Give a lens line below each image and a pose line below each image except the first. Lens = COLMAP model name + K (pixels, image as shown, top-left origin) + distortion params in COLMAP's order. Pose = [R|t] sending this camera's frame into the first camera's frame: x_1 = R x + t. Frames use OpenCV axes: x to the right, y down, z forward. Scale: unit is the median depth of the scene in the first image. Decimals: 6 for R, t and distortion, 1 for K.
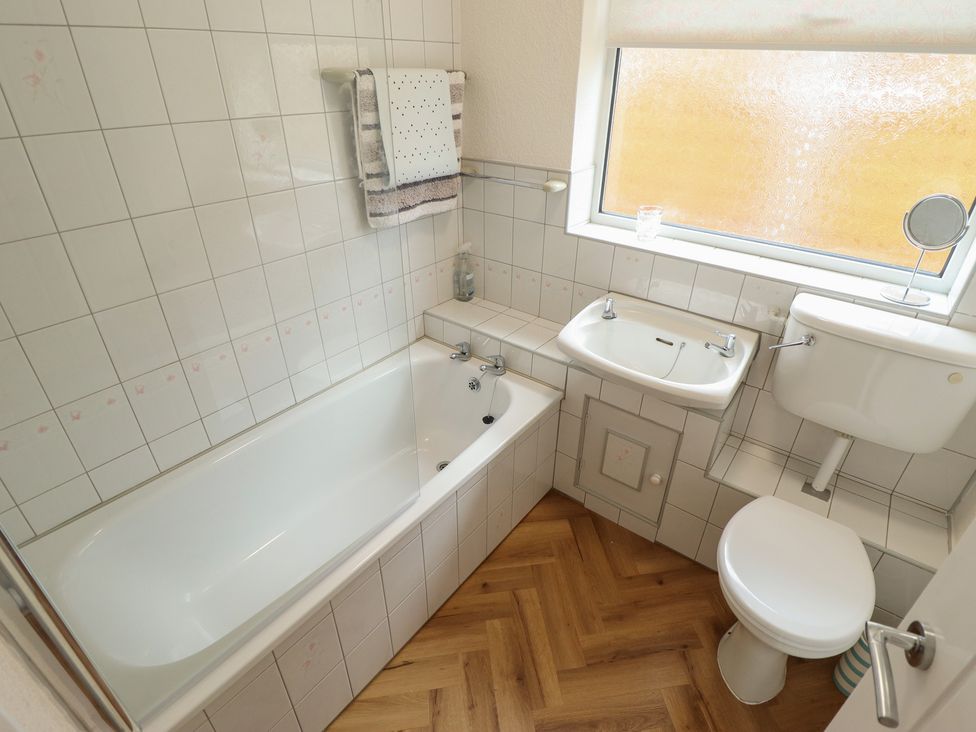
lens RADIAL K [[517.7, 0, 498.4], [0, 517.7, 371.6], [0, 0, 1]] dist [-0.013966, -0.004685]
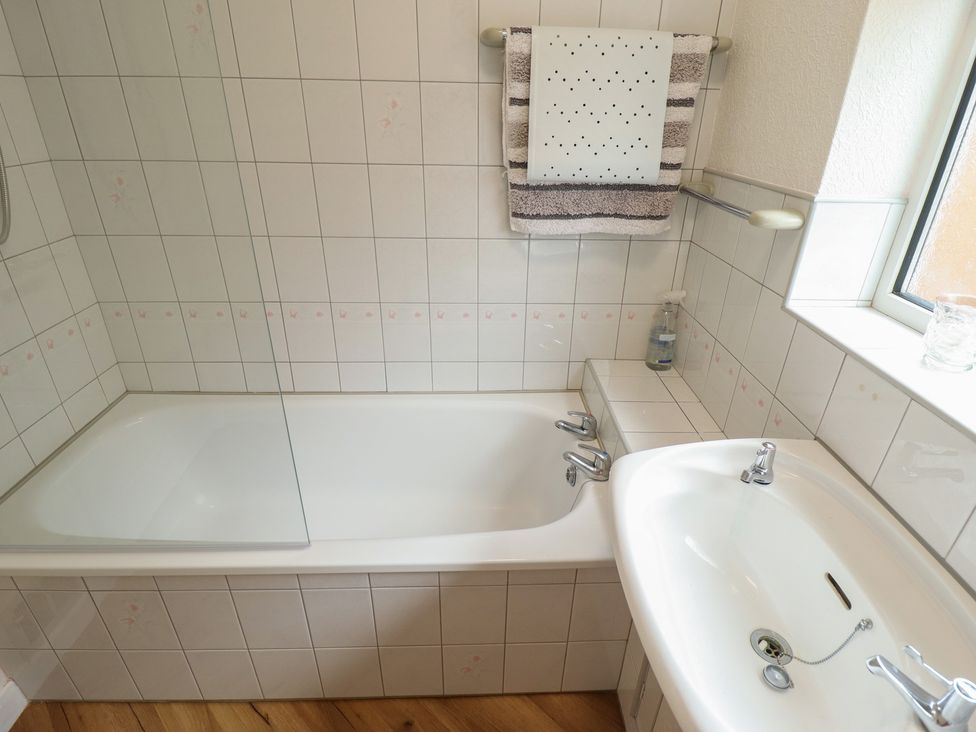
lens RADIAL K [[517.7, 0, 488.5], [0, 517.7, 359.8], [0, 0, 1]] dist [-0.013966, -0.004685]
pose [[0.624770, 0.343038, -0.701418, 0.355491], [-0.408694, 0.909108, 0.080578, -0.141012], [0.665305, 0.236323, 0.708181, 0.441010]]
